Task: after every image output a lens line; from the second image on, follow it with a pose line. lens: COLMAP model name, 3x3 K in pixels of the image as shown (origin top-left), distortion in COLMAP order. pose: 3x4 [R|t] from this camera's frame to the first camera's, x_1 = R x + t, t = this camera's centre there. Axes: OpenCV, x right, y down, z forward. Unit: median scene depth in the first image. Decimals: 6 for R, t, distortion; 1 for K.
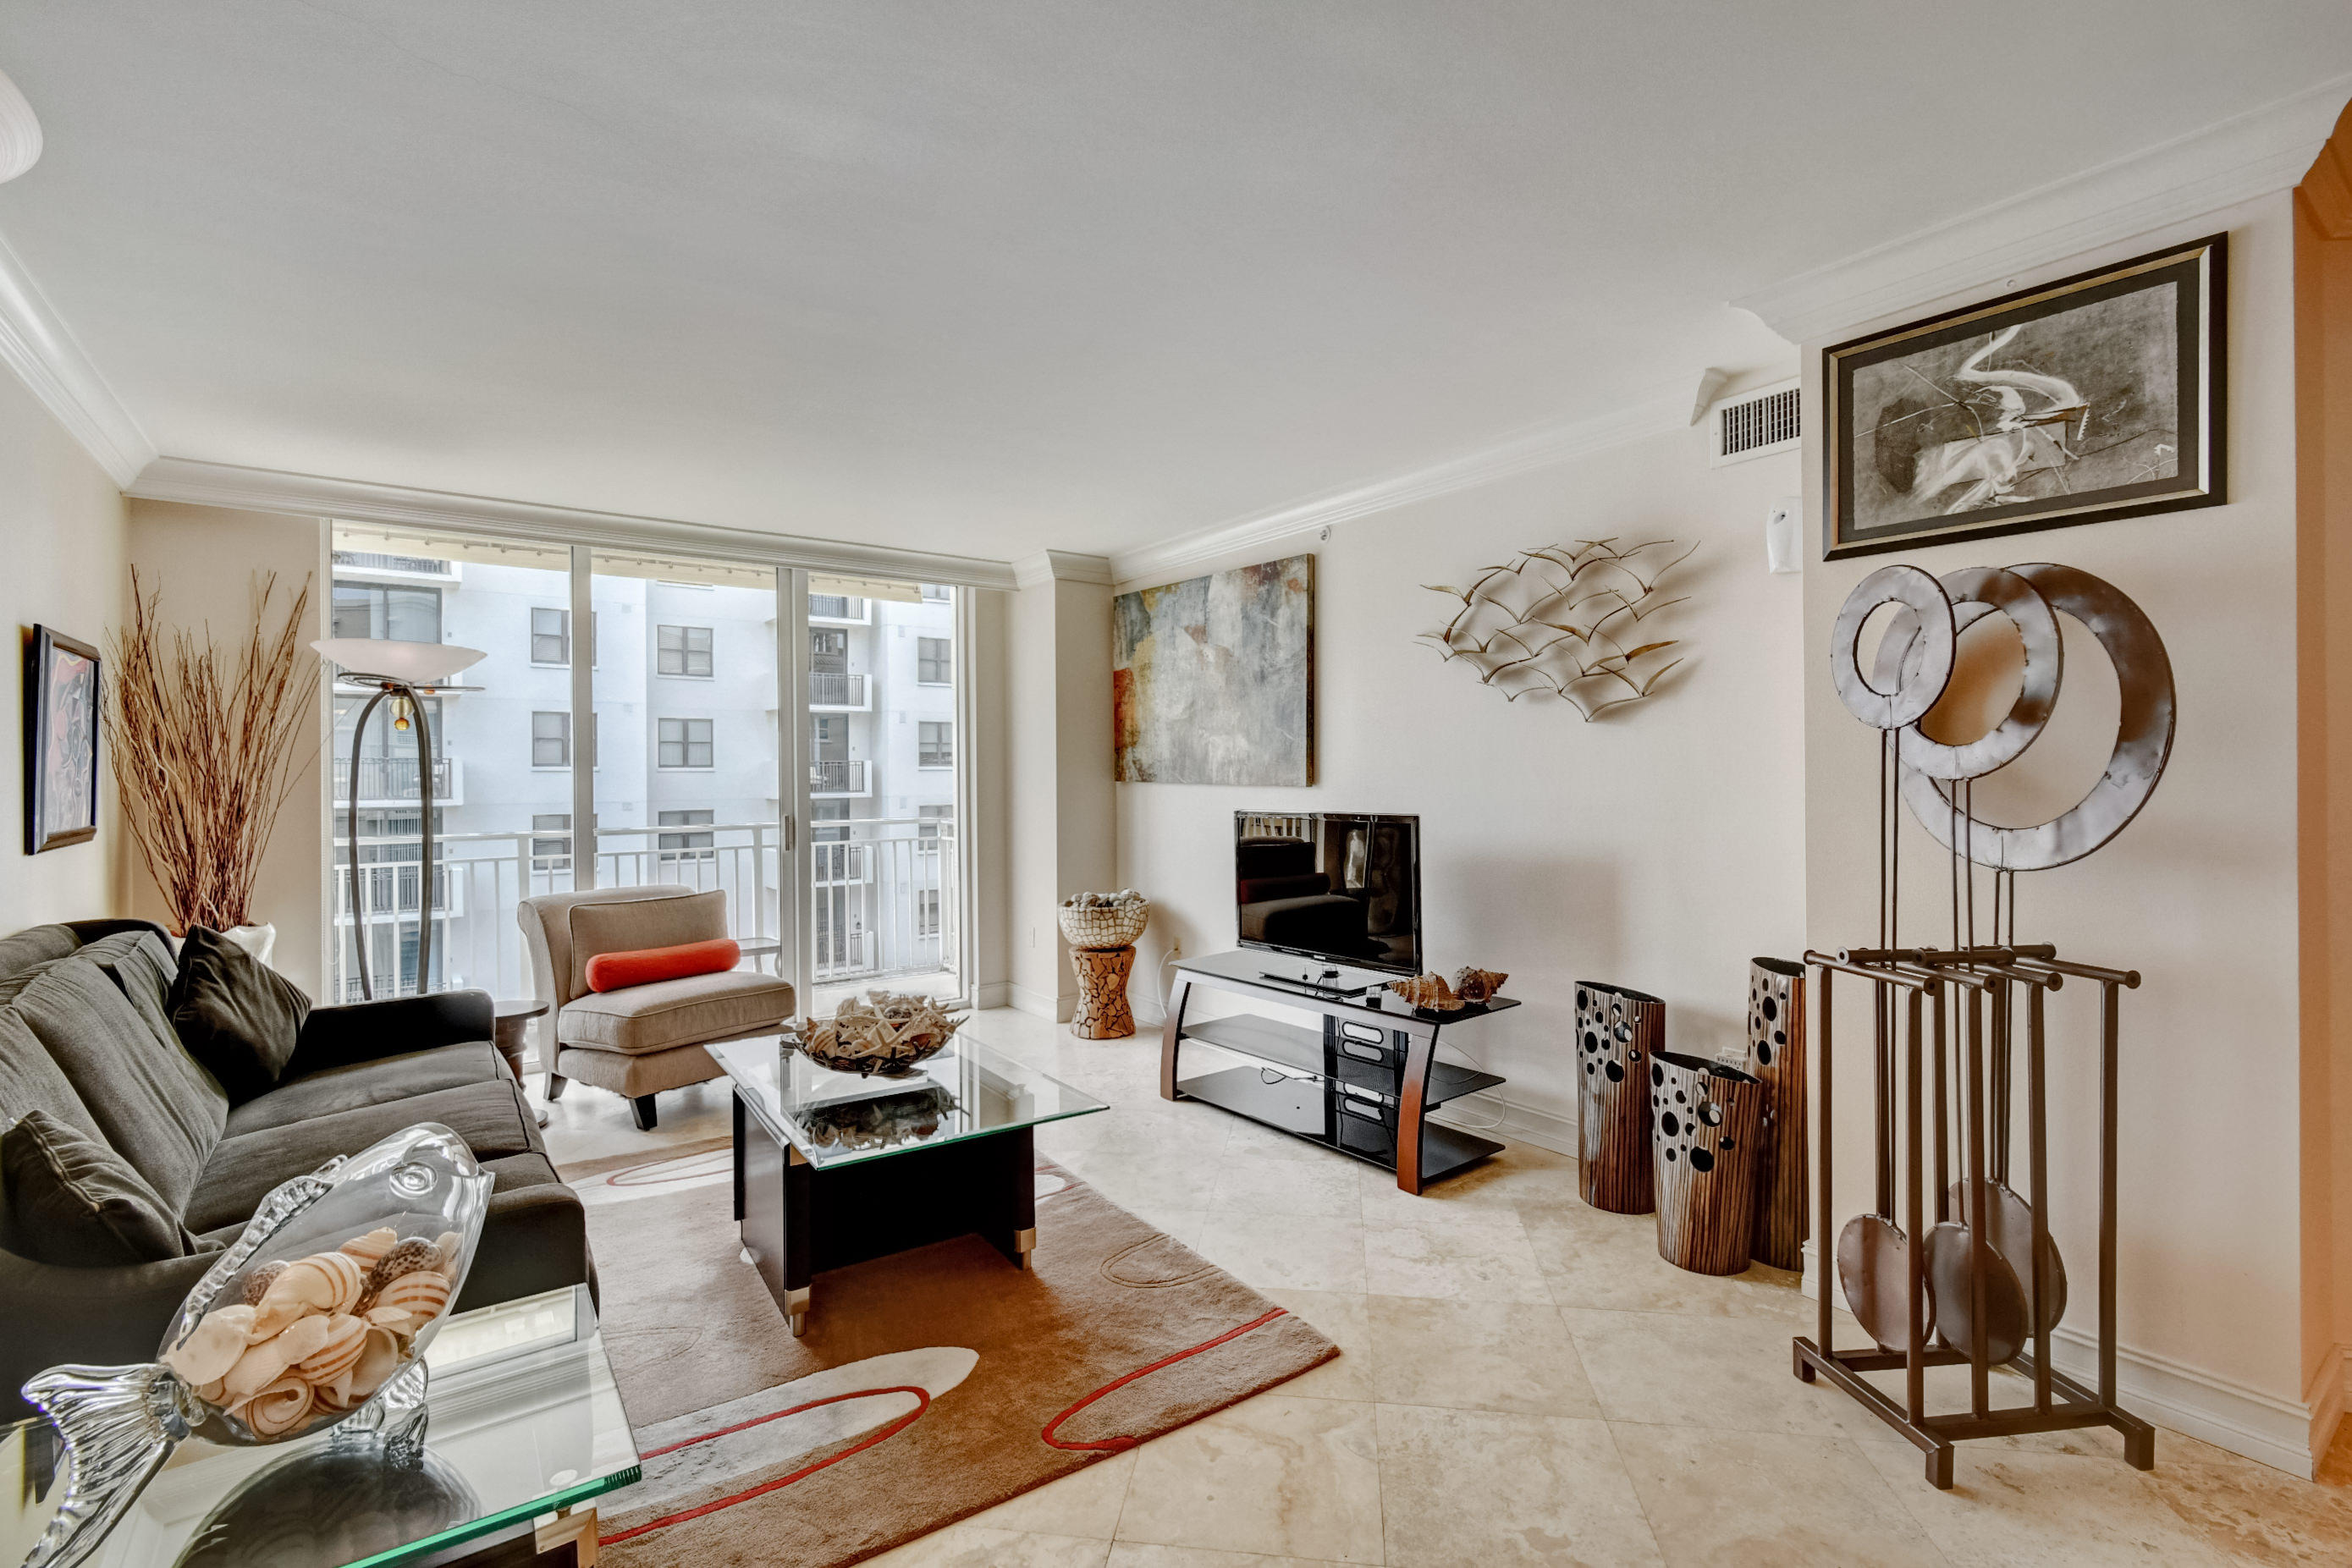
lens RADIAL K [[1046.0, 0, 1180.0], [0, 1046.0, 777.7], [0, 0, 1]] dist [-0.001507, -0.000206]
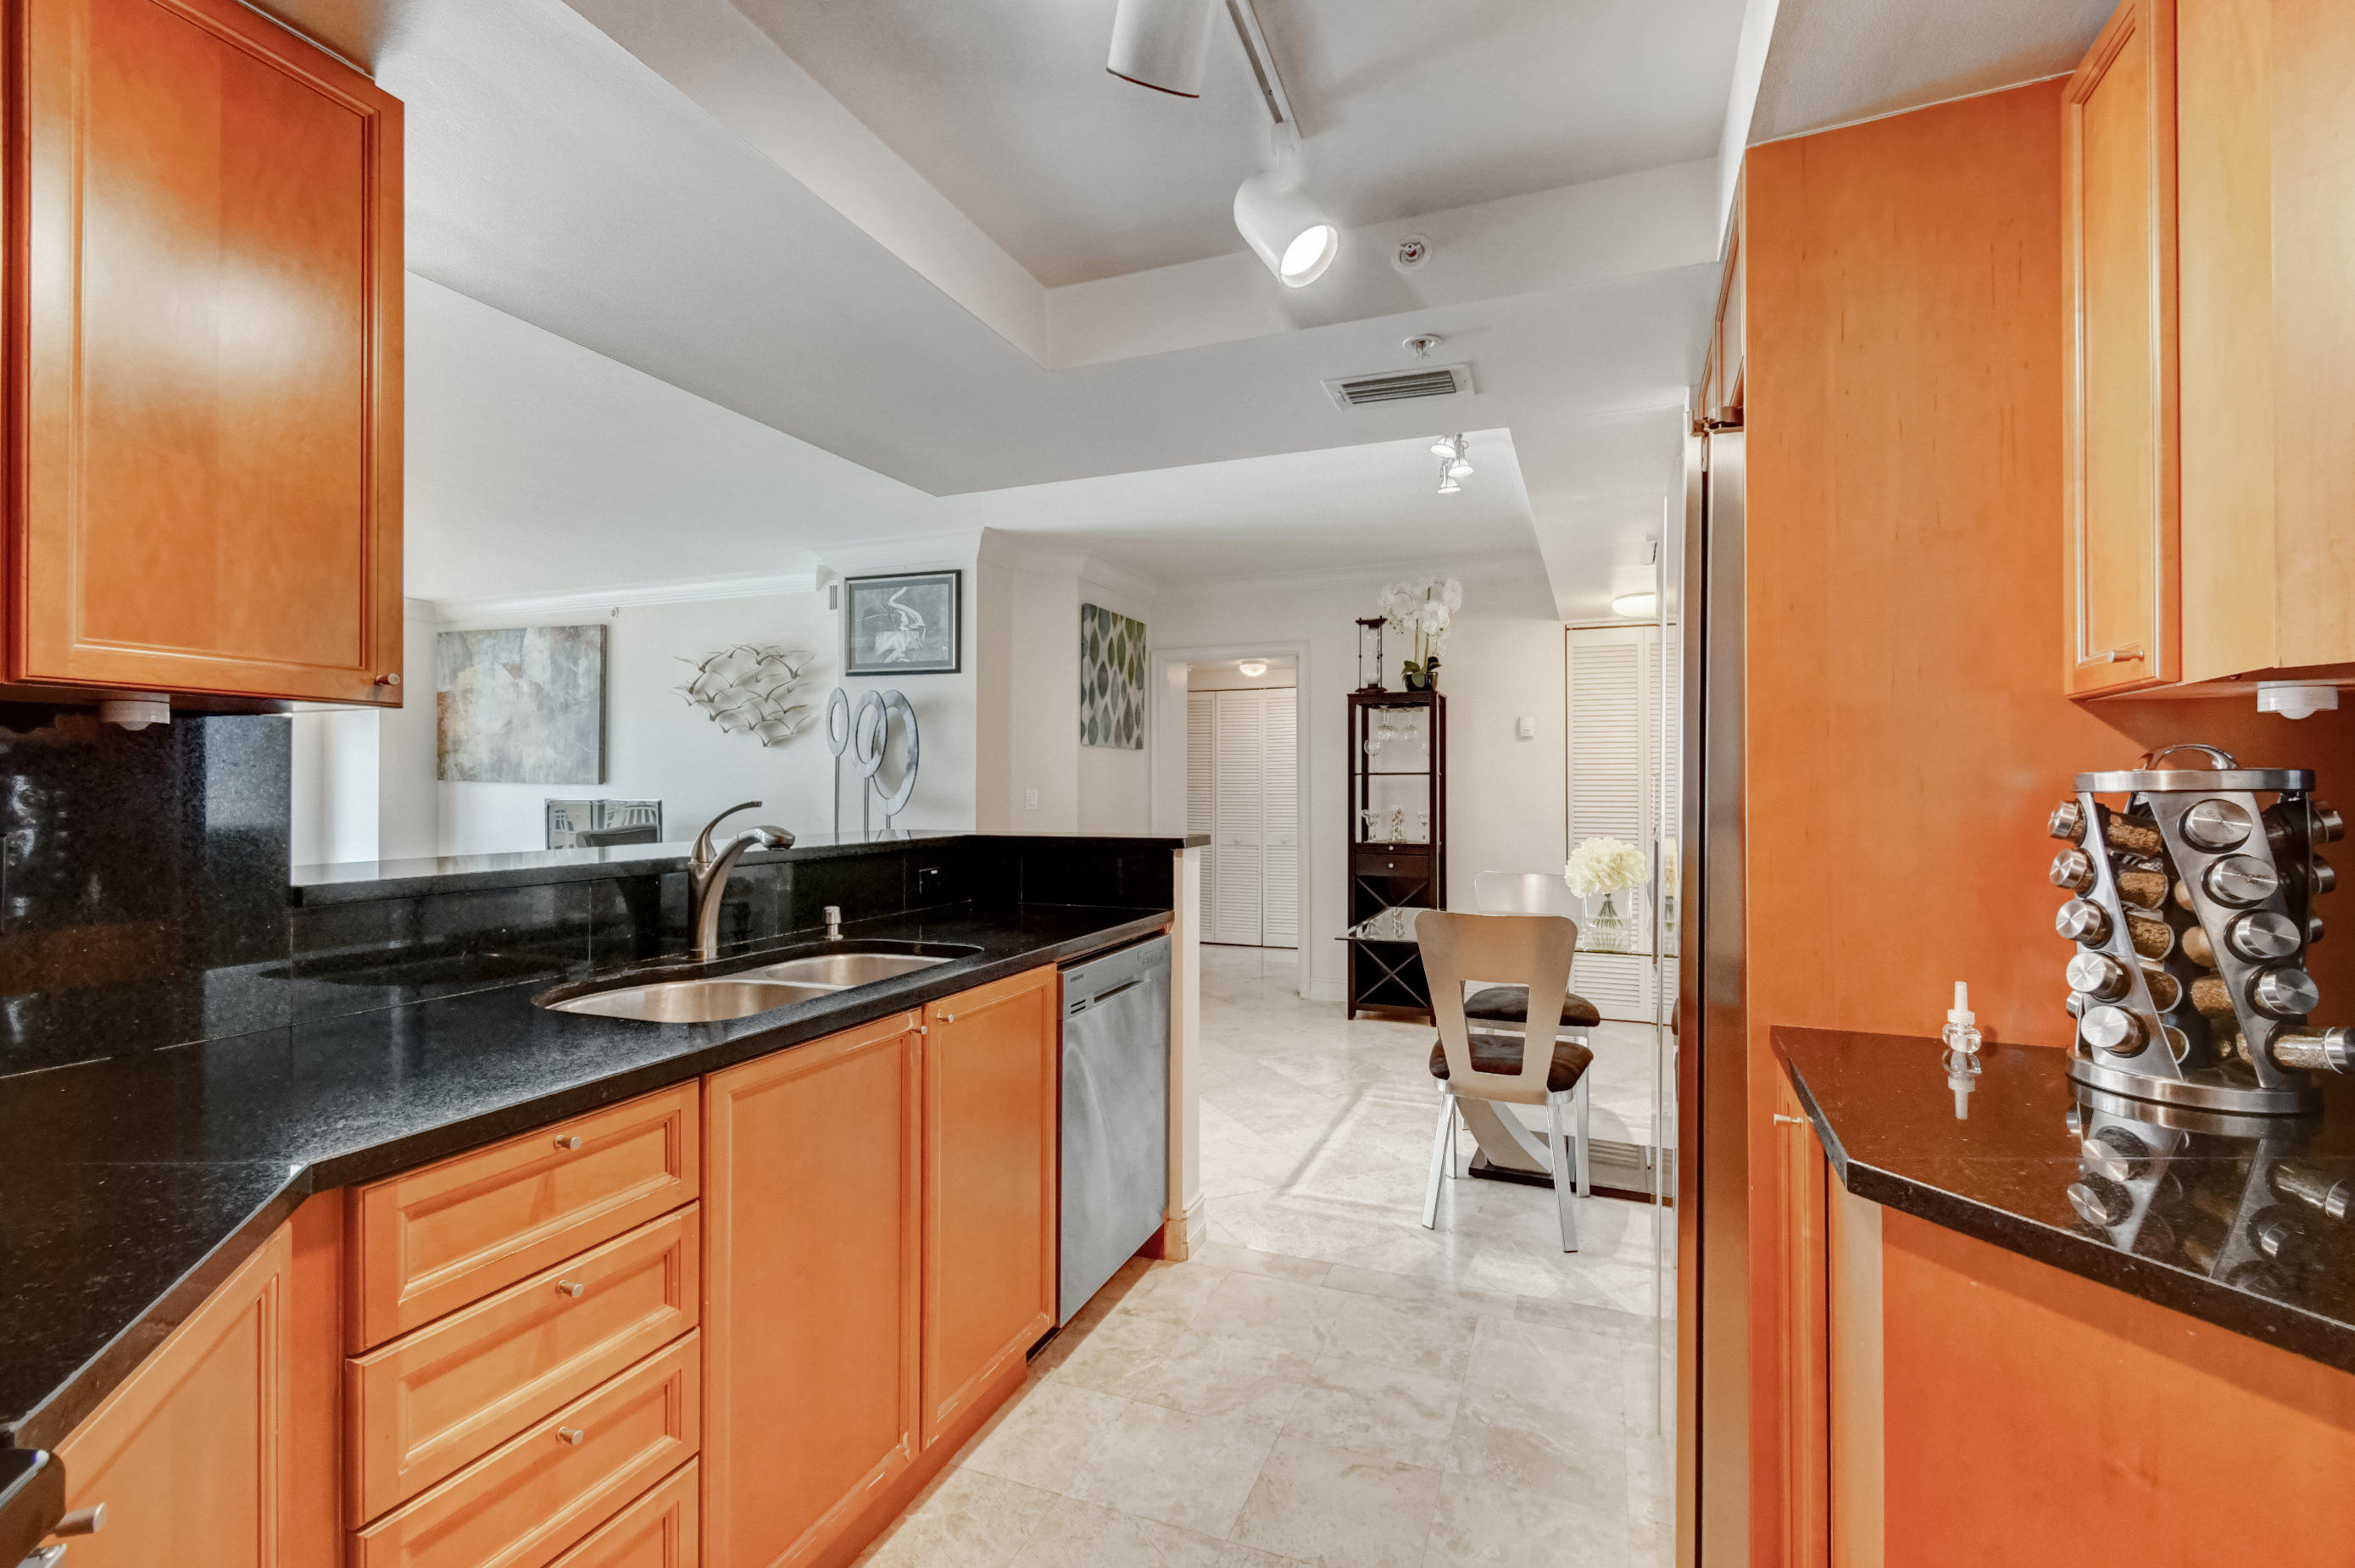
lens RADIAL K [[1038.0, 0, 1177.5], [0, 1038.0, 784.0], [0, 0, 1]] dist [0.004159, -0.005193]
pose [[0.849332, 0.008535, 0.527790, 0.040603], [-0.006490, 0.999963, -0.005727, 0.011084], [-0.527819, 0.001438, 0.849356, -0.628834]]
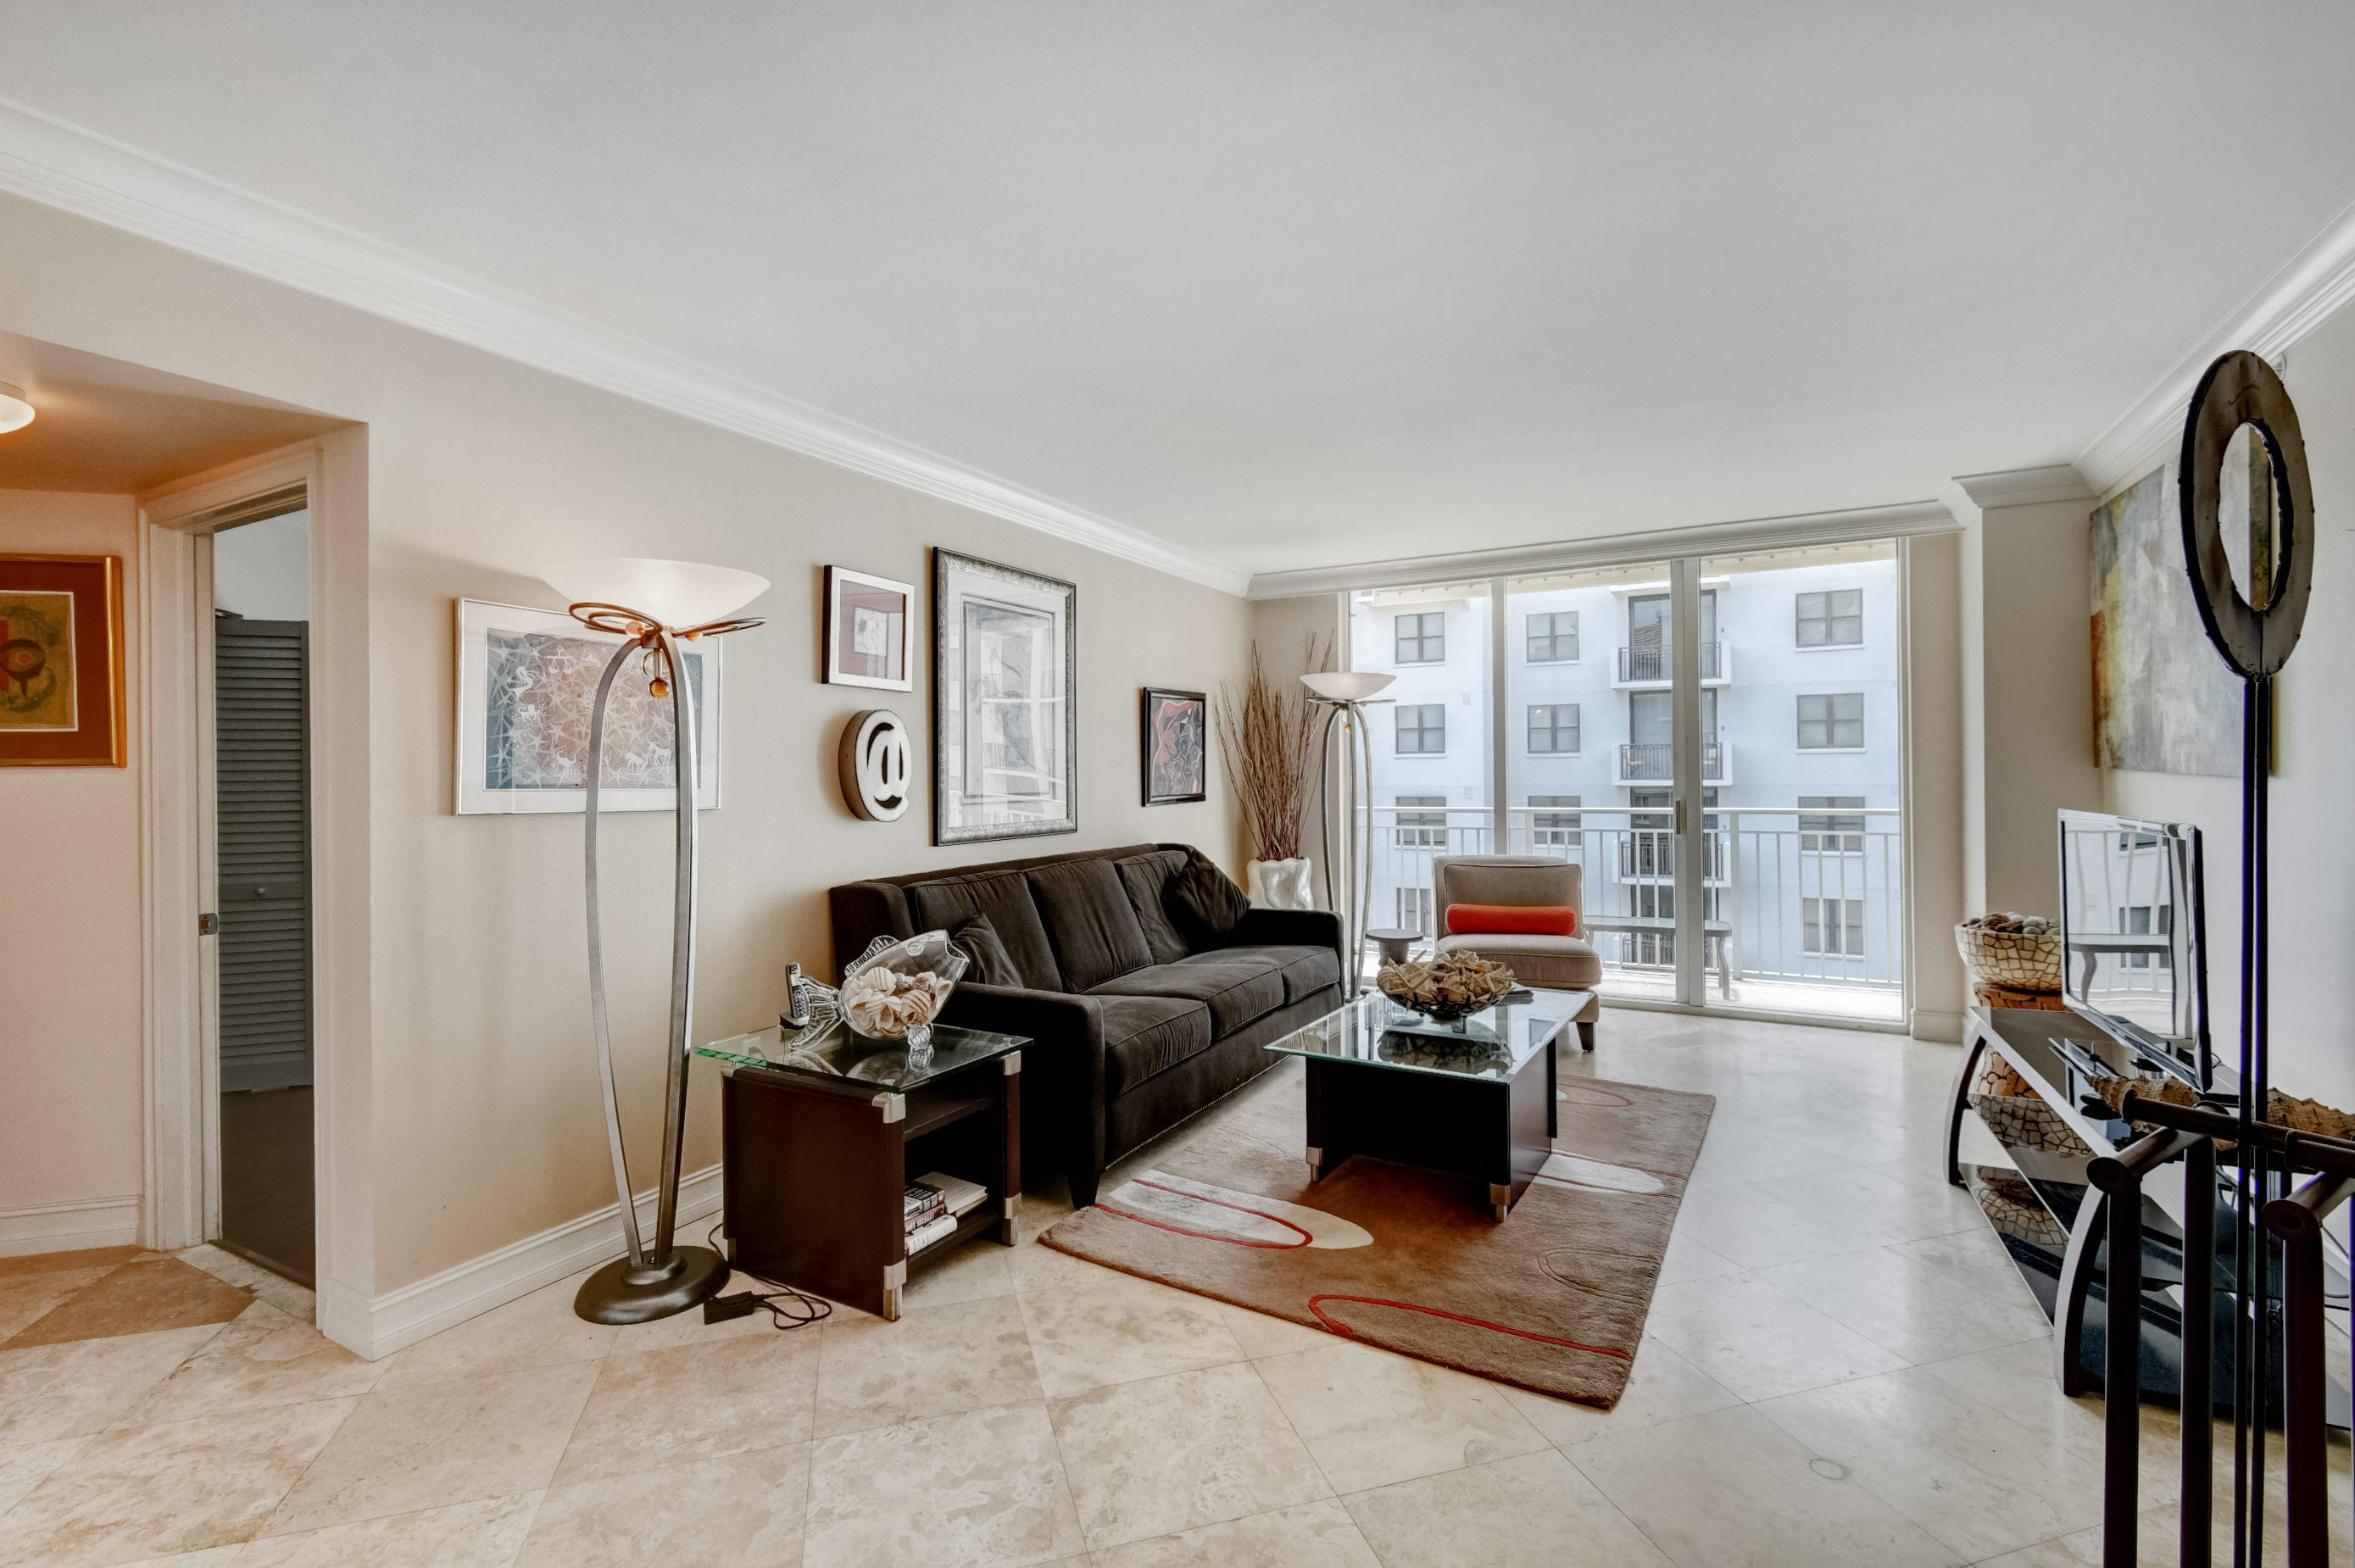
lens RADIAL K [[1047.4, 0, 1181.5], [0, 1047.4, 777.7], [0, 0, 1]] dist [-0.001507, -0.000206]
pose [[0.417336, 0.010271, -0.908694, 0.405317], [0.005738, 0.999886, 0.013937, -0.004001], [0.908734, -0.011031, 0.417230, 0.147629]]
